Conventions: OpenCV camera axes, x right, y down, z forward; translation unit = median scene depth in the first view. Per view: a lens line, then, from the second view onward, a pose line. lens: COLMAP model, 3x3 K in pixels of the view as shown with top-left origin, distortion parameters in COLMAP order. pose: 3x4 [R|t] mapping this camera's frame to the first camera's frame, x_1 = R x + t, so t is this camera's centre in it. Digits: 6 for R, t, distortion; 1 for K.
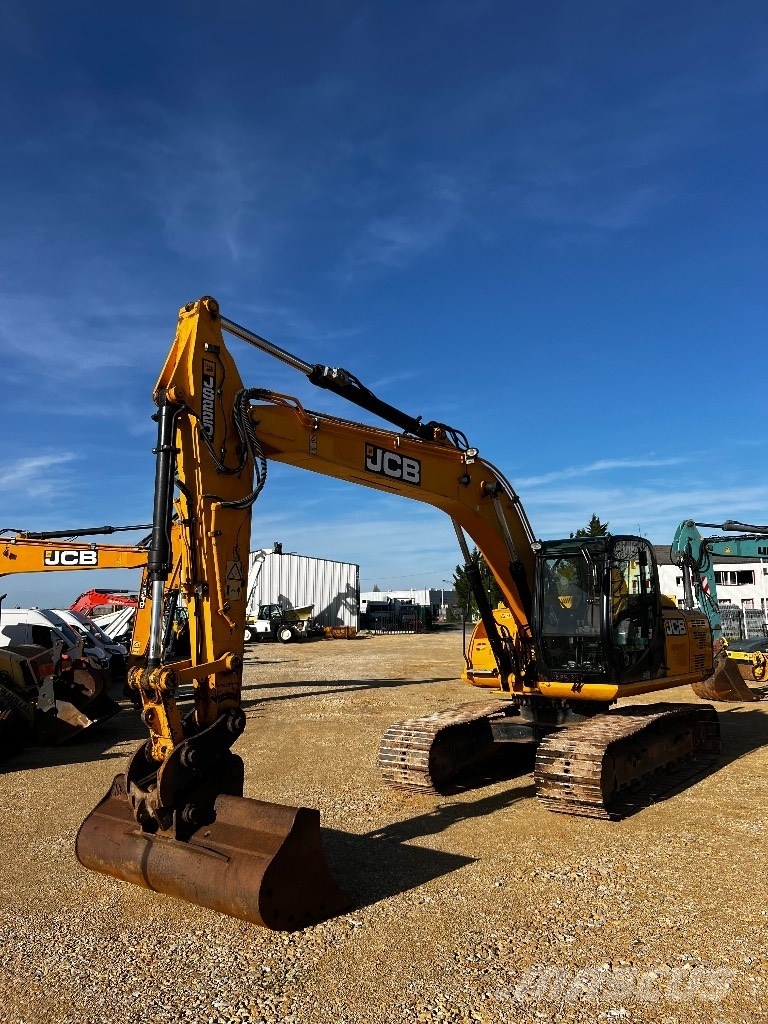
lens RADIAL K [[788.2, 0, 382.3], [0, 788.2, 510.8], [0, 0, 1]] dist [0.028079, -0.032254]
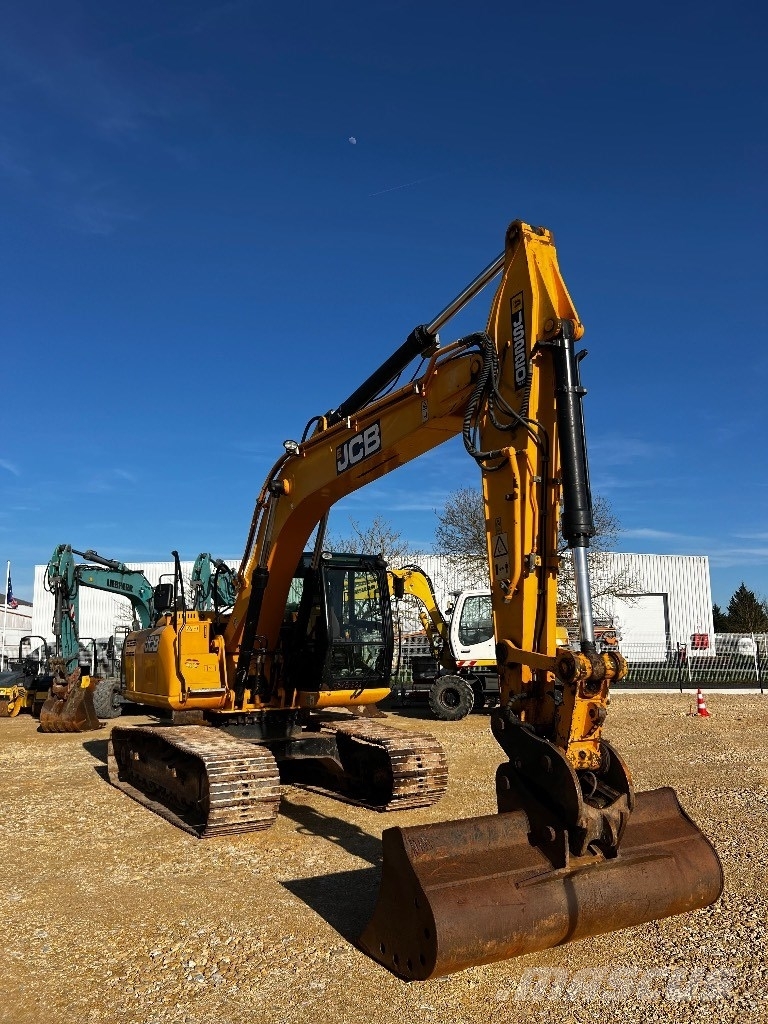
lens RADIAL K [[788.2, 0, 373.9], [0, 788.2, 515.0], [0, 0, 1]] dist [0.028079, -0.032254]
pose [[0.379748, 0.163148, 0.910590, -0.475063], [-0.111689, 0.985211, -0.129940, 0.079521], [-0.918323, -0.052359, 0.392354, 0.374013]]
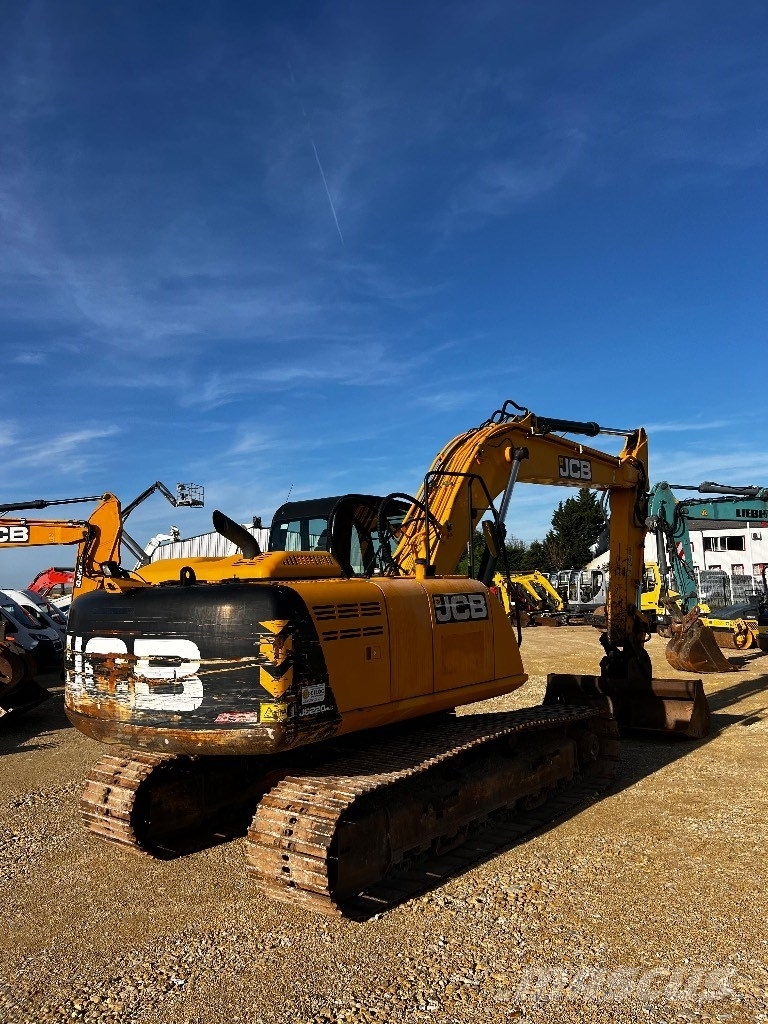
lens RADIAL K [[788.2, 0, 386.6], [0, 788.2, 524.5], [0, 0, 1]] dist [0.028079, -0.032254]
pose [[0.999788, -0.018724, 0.008554, 0.070063], [0.018262, 0.998520, 0.051230, 0.010860], [-0.009501, -0.051063, 0.998650, 0.090487]]
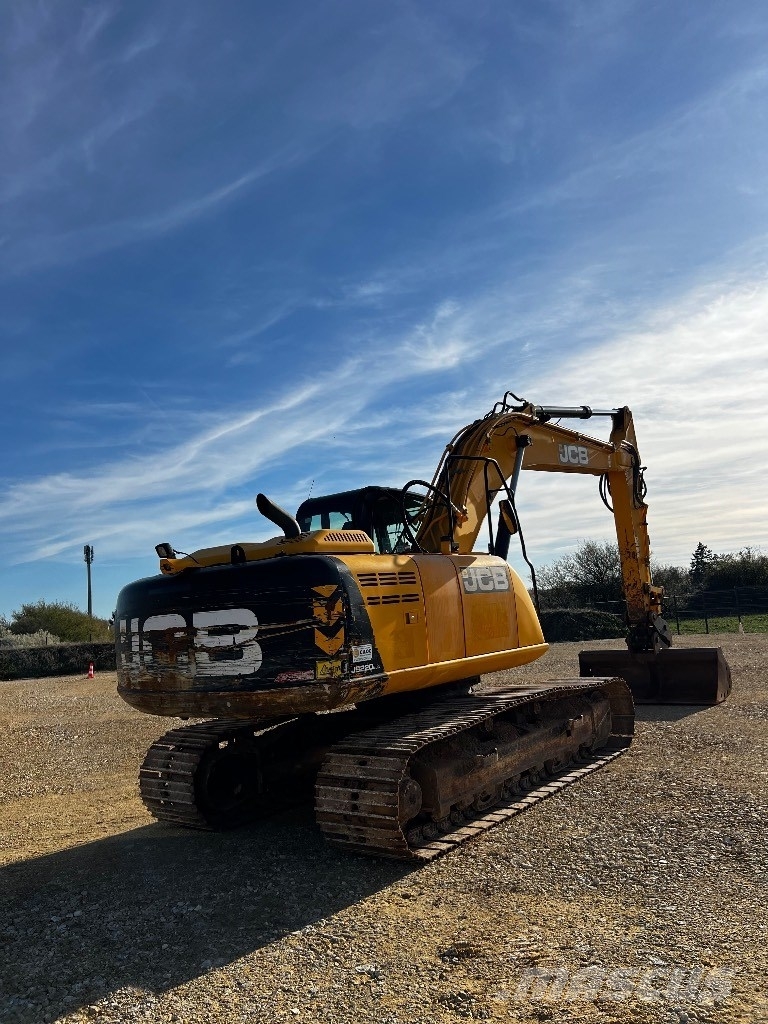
lens RADIAL K [[788.2, 0, 388.2], [0, 788.2, 508.9], [0, 0, 1]] dist [0.028079, -0.032254]
pose [[0.997375, -0.065052, 0.031813, 0.042515], [0.065052, 0.997881, 0.001047, 0.035631], [-0.031814, 0.001026, 0.999493, 0.055643]]
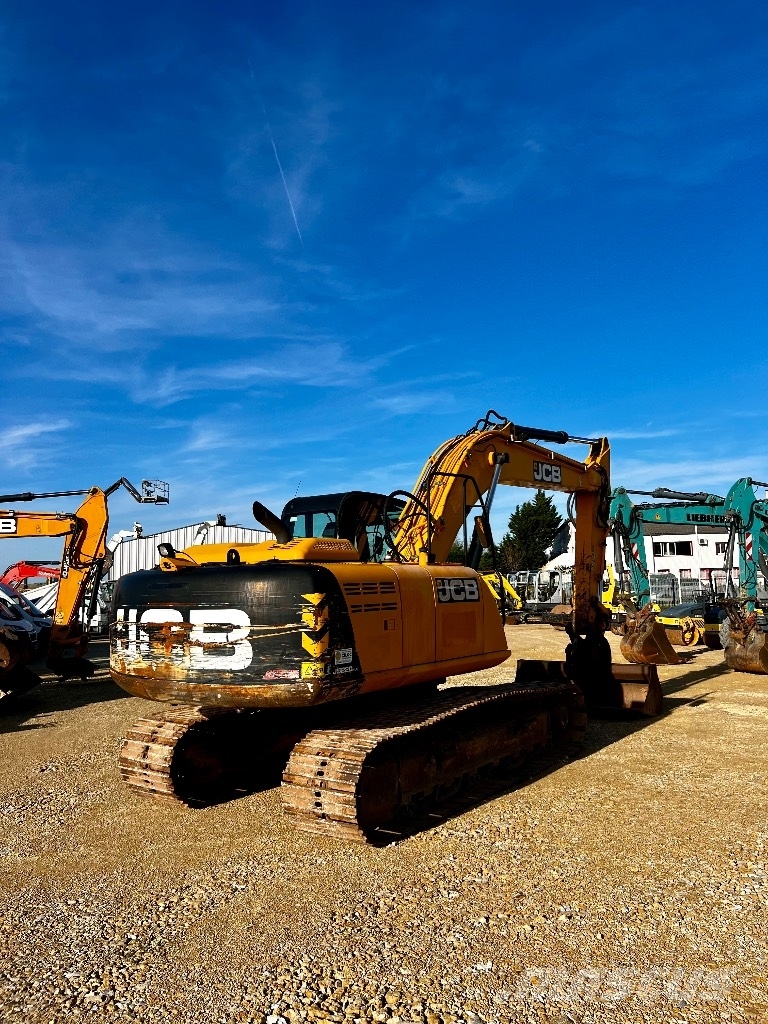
lens RADIAL K [[788.2, 0, 388.1], [0, 788.2, 520.2], [0, 0, 1]] dist [0.028079, -0.032254]
pose [[0.997749, -0.001703, 0.067032, 0.032862], [-0.001271, 0.999017, 0.044304, 0.012832], [-0.067041, -0.044290, 0.996767, 0.018881]]
